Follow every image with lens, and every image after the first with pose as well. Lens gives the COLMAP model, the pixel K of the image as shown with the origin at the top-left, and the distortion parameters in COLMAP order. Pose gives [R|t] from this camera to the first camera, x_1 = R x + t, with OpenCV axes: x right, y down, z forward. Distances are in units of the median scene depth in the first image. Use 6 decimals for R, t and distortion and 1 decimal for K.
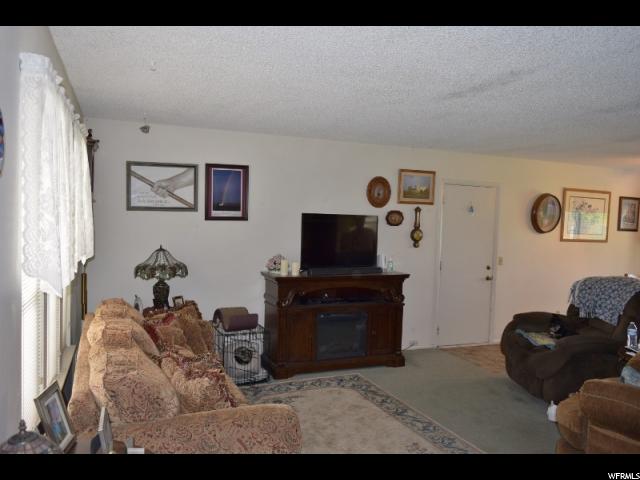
lens RADIAL K [[495.3, 0, 316.8], [0, 495.3, 238.9], [0, 0, 1]] dist [-0.007544, -0.004200]
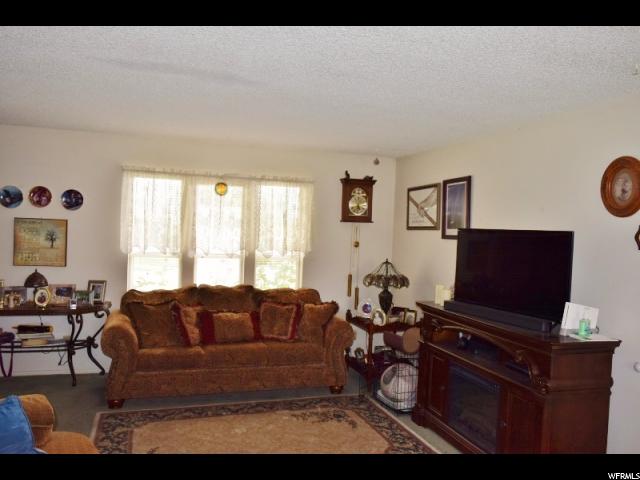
lens RADIAL K [[495.3, 0, 318.0], [0, 495.3, 239.4], [0, 0, 1]] dist [-0.007544, -0.004200]
pose [[-0.079616, -0.008988, -0.996785, 0.782432], [-0.084294, 0.996438, -0.002253, -0.014791], [0.993255, 0.083843, -0.080090, 0.865536]]
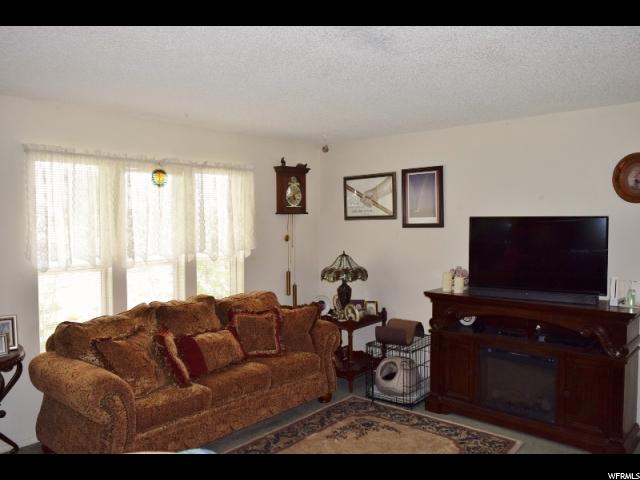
lens RADIAL K [[495.3, 0, 320.1], [0, 495.3, 239.5], [0, 0, 1]] dist [-0.007544, -0.004200]
pose [[0.437190, 0.004953, -0.899356, 0.602797], [-0.022086, 0.999742, -0.005231, -0.005802], [0.899098, 0.022150, 0.437187, 0.440458]]
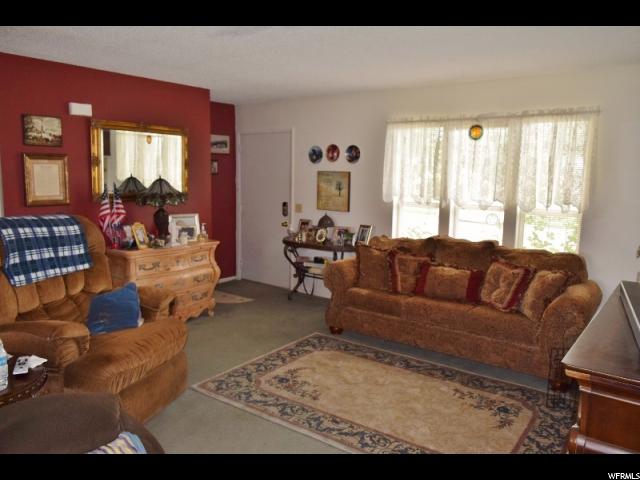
lens RADIAL K [[495.3, 0, 320.9], [0, 495.3, 238.1], [0, 0, 1]] dist [-0.007544, -0.004200]
pose [[-0.861425, 0.018734, -0.507539, 0.478707], [-0.066737, 0.986479, 0.149682, -0.029824], [0.503481, 0.162811, -0.848528, 1.260380]]
